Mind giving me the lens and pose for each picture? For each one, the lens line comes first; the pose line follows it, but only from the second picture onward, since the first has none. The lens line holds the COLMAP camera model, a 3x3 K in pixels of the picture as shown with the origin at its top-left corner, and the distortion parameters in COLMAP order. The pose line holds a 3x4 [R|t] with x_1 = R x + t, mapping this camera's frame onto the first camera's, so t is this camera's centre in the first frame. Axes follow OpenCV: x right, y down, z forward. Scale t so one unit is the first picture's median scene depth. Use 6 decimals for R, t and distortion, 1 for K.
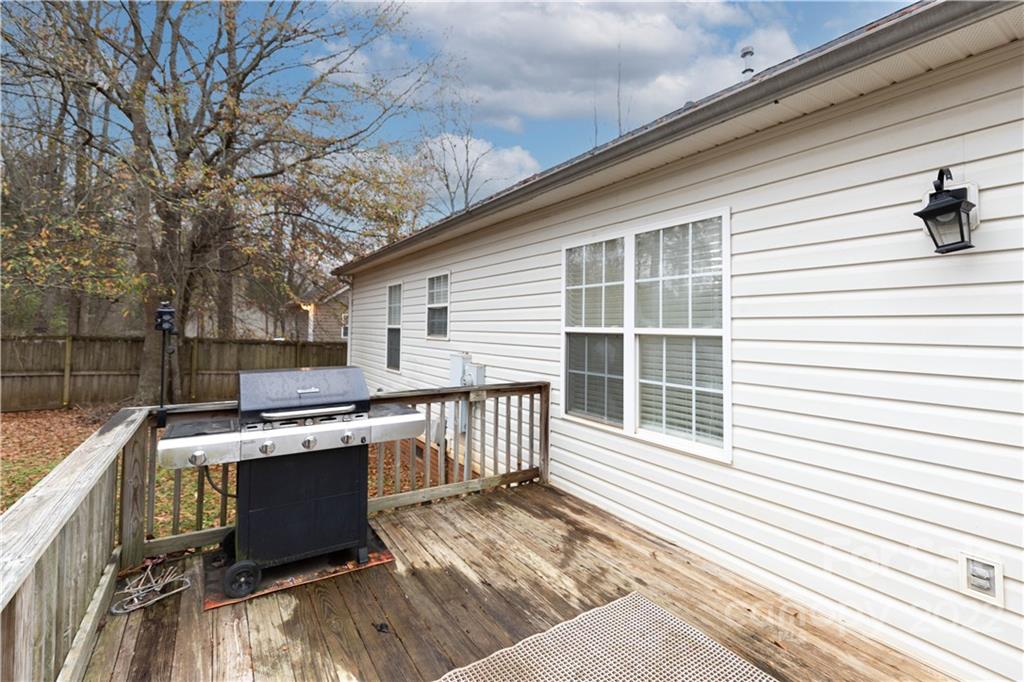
lens RADIAL K [[465.1, 0, 505.7], [0, 465.1, 311.3], [0, 0, 1]] dist [0.004028, -0.000569]
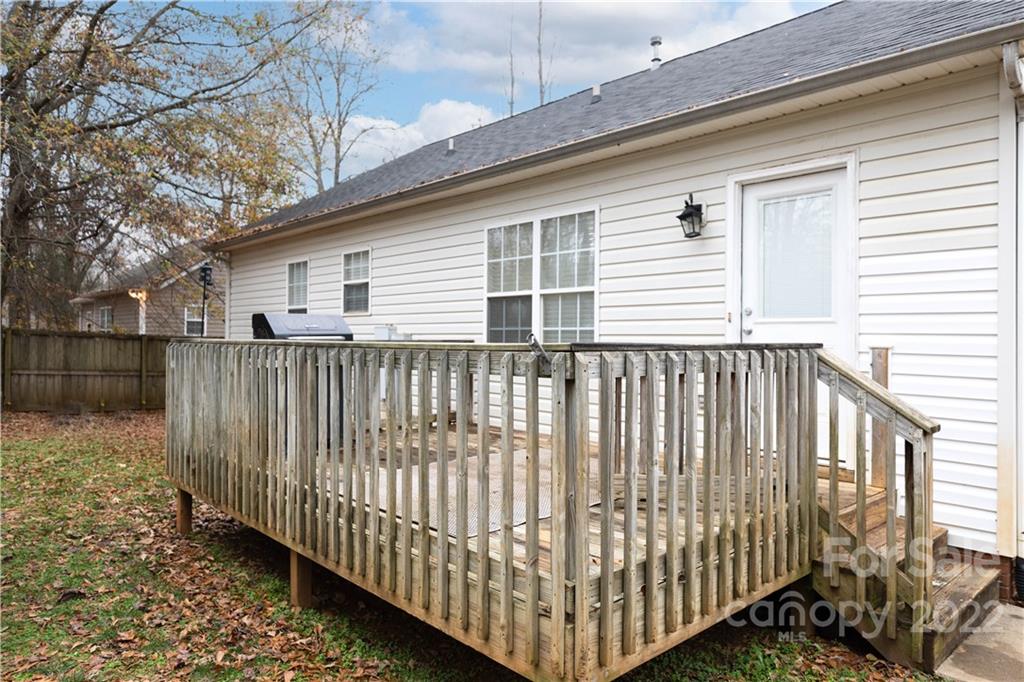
lens RADIAL K [[689.2, 0, 509.7], [0, 689.2, 340.8], [0, 0, 1]] dist [0.008751, 0.000798]
pose [[0.982169, -0.003434, 0.187970, -0.153323], [-0.002835, 0.999449, 0.033071, 0.097646], [-0.187980, -0.033015, 0.981618, -0.786752]]
